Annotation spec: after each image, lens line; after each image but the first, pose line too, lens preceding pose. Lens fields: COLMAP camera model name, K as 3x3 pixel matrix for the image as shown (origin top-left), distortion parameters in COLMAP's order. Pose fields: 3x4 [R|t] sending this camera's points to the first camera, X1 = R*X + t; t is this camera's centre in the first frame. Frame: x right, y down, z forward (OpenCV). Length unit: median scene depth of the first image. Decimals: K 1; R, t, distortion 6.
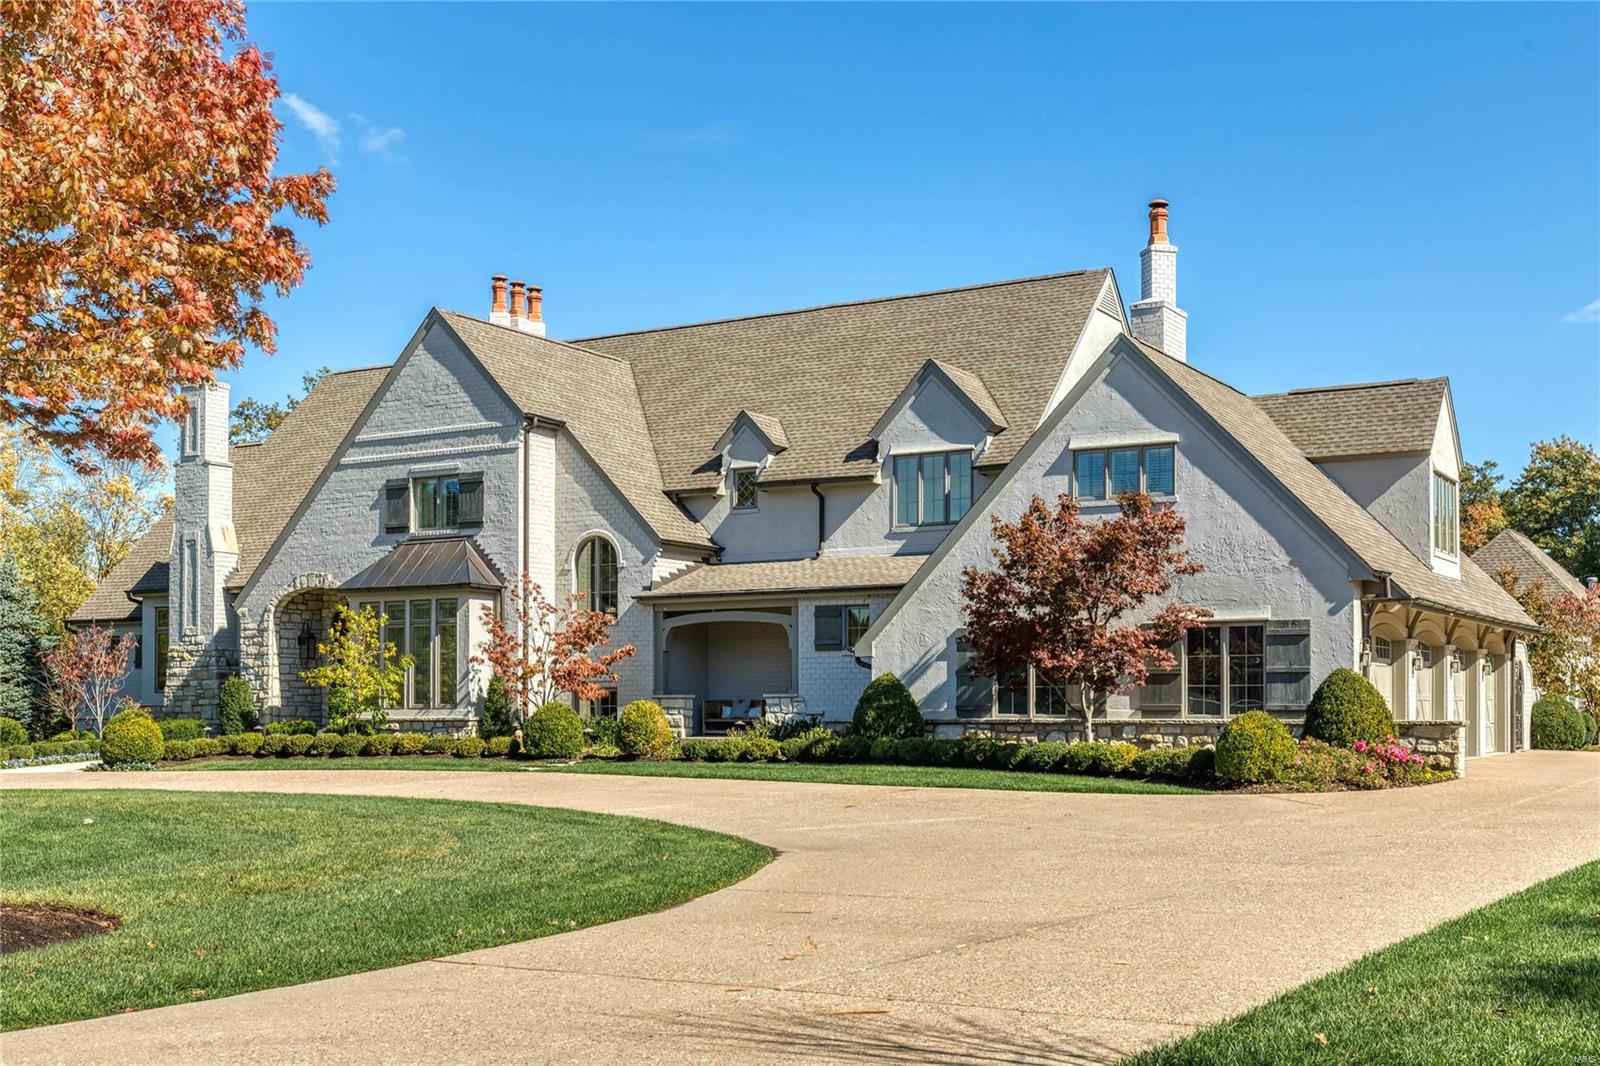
lens RADIAL K [[1598.5, 0, 800.3], [0, 1598.5, 556.3], [0, 0, 1]] dist [-0.006765, -0.008665]
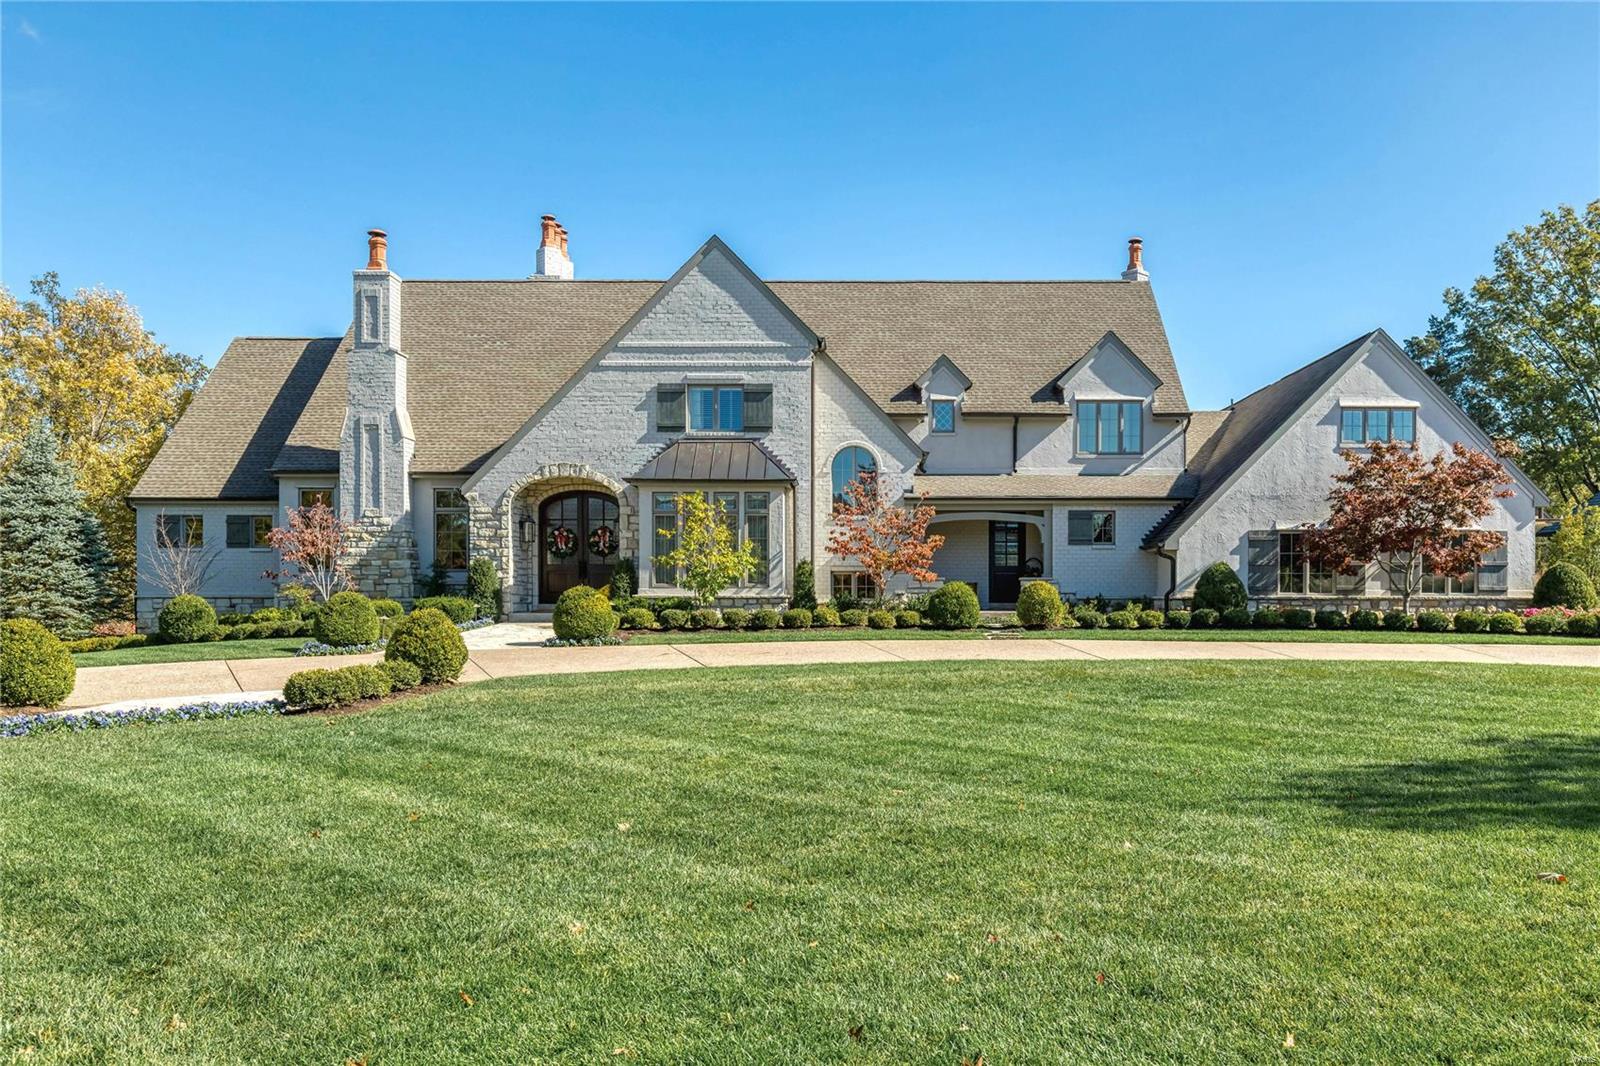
lens RADIAL K [[1107.1, 0, 800.0], [0, 1107.1, 533.0], [0, 0, 1]] dist [-0.000688, 0.000186]
pose [[0.881583, 0.028194, 0.471187, -0.550970], [-0.047185, 0.998478, 0.028537, 0.030742], [-0.469665, -0.047391, 0.881572, 0.274073]]
